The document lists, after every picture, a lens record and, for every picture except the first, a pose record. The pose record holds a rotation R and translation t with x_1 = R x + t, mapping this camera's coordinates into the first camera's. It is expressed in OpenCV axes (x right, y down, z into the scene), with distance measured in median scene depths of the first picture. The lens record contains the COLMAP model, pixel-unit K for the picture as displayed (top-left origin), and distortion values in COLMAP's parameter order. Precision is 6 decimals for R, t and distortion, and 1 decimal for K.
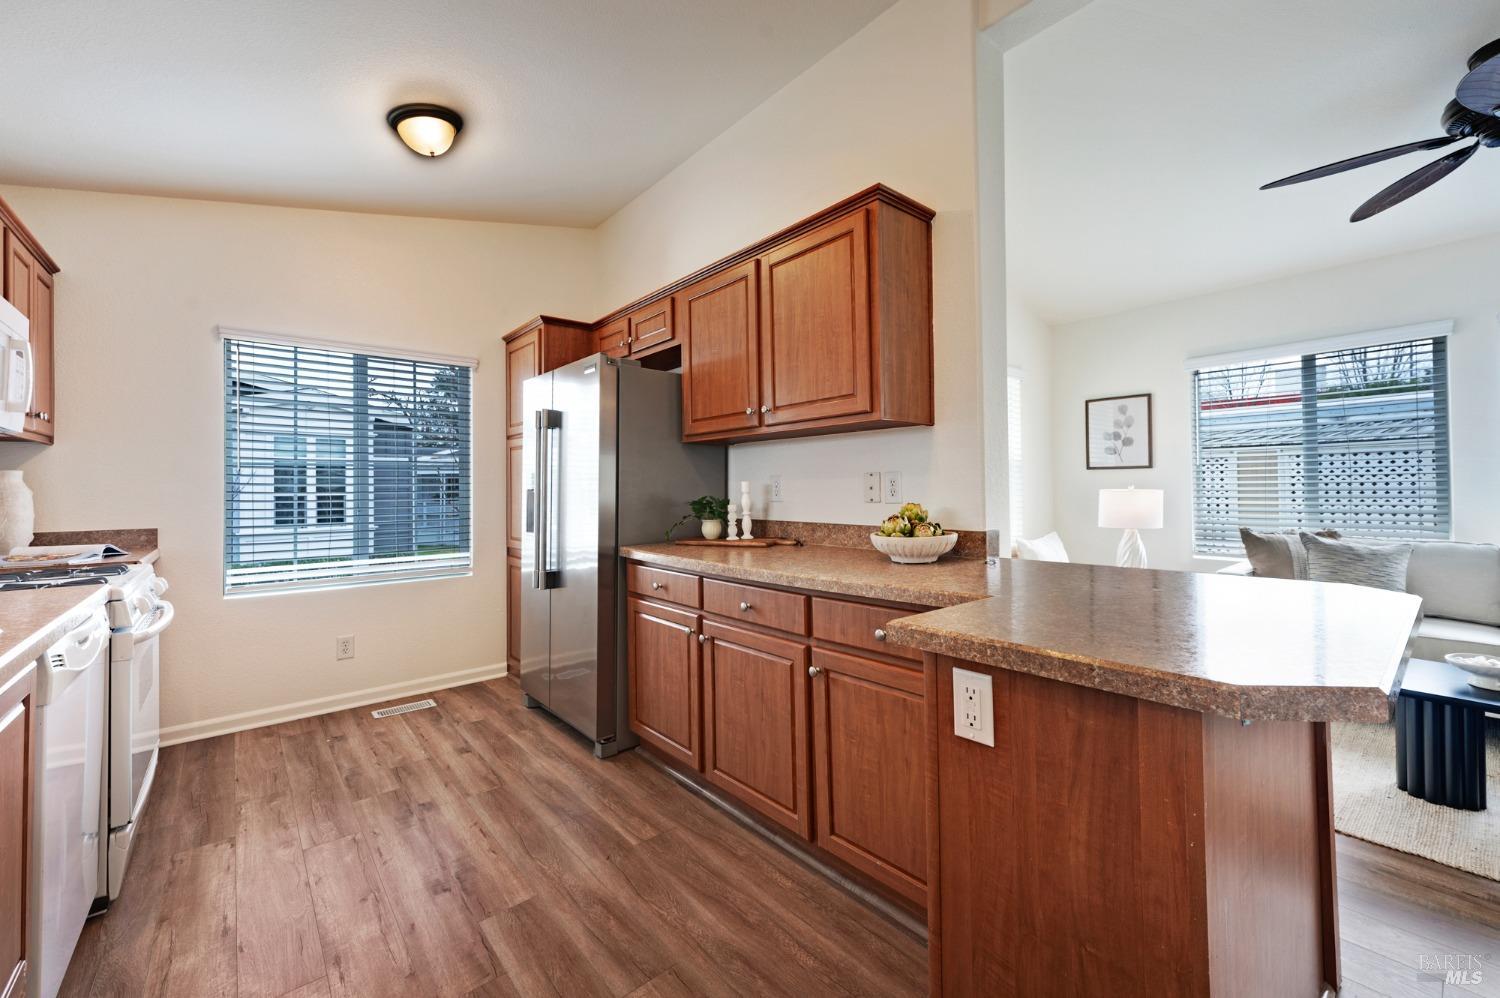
lens RADIAL K [[614.7, 0, 777.7], [0, 614.7, 480.3], [0, 0, 1]] dist [0.009570, 0.000208]
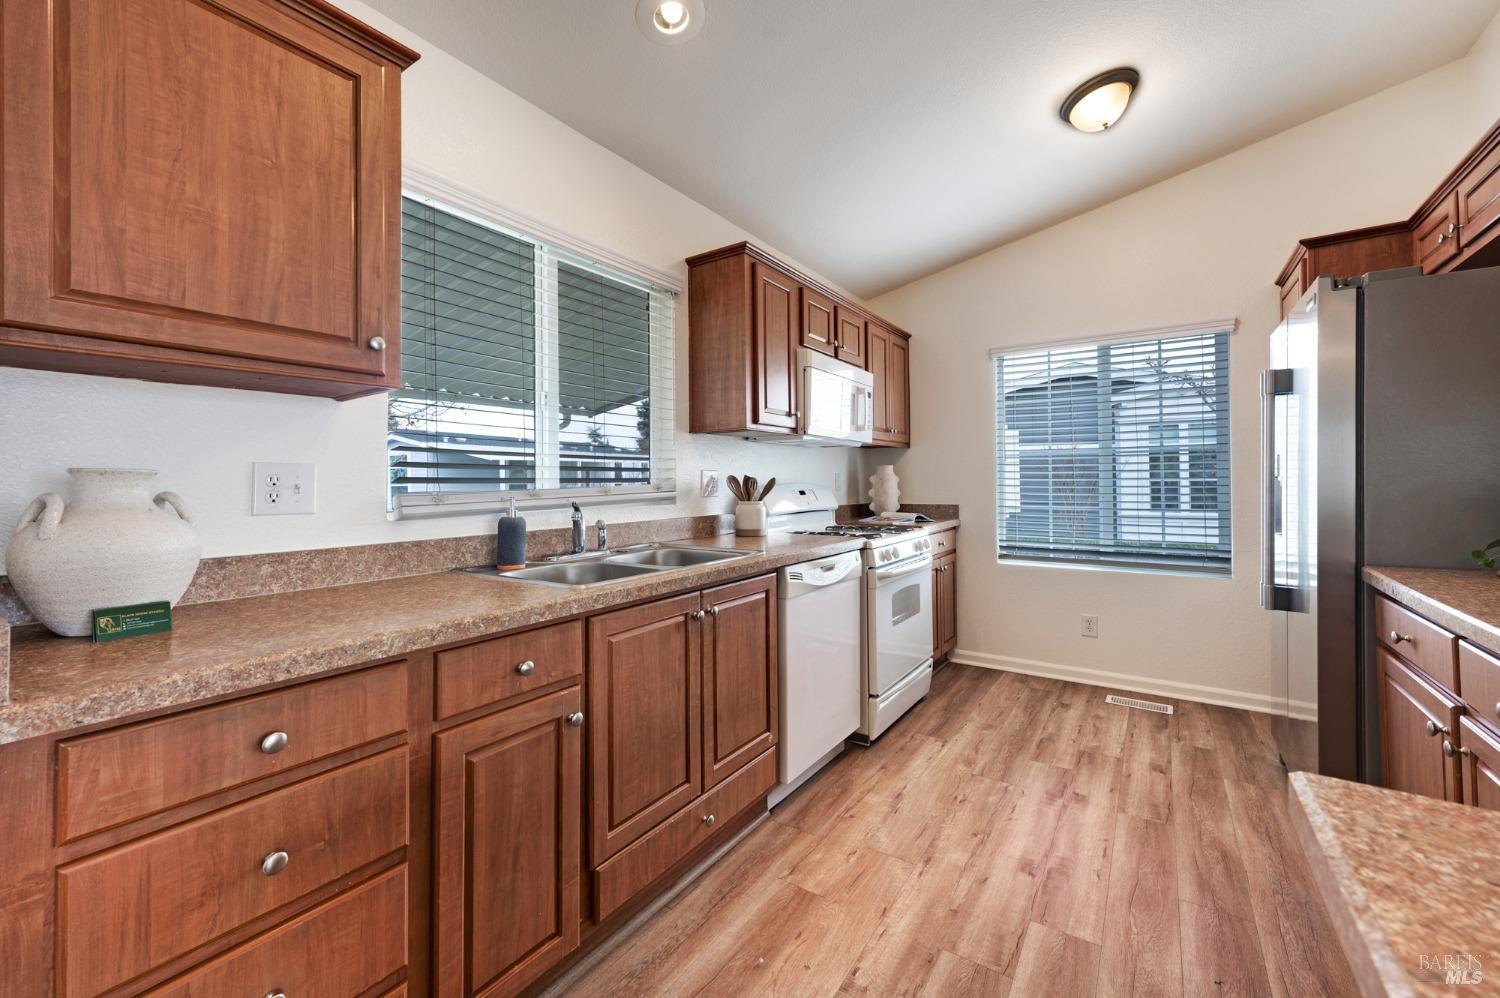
lens RADIAL K [[614.7, 0, 734.7], [0, 614.7, 476.6], [0, 0, 1]] dist [0.009570, 0.000208]
pose [[0.235266, 0.002124, -0.971929, 0.225638], [0.015483, 0.999863, 0.005933, -0.000628], [0.971808, -0.016444, 0.235201, 0.205860]]
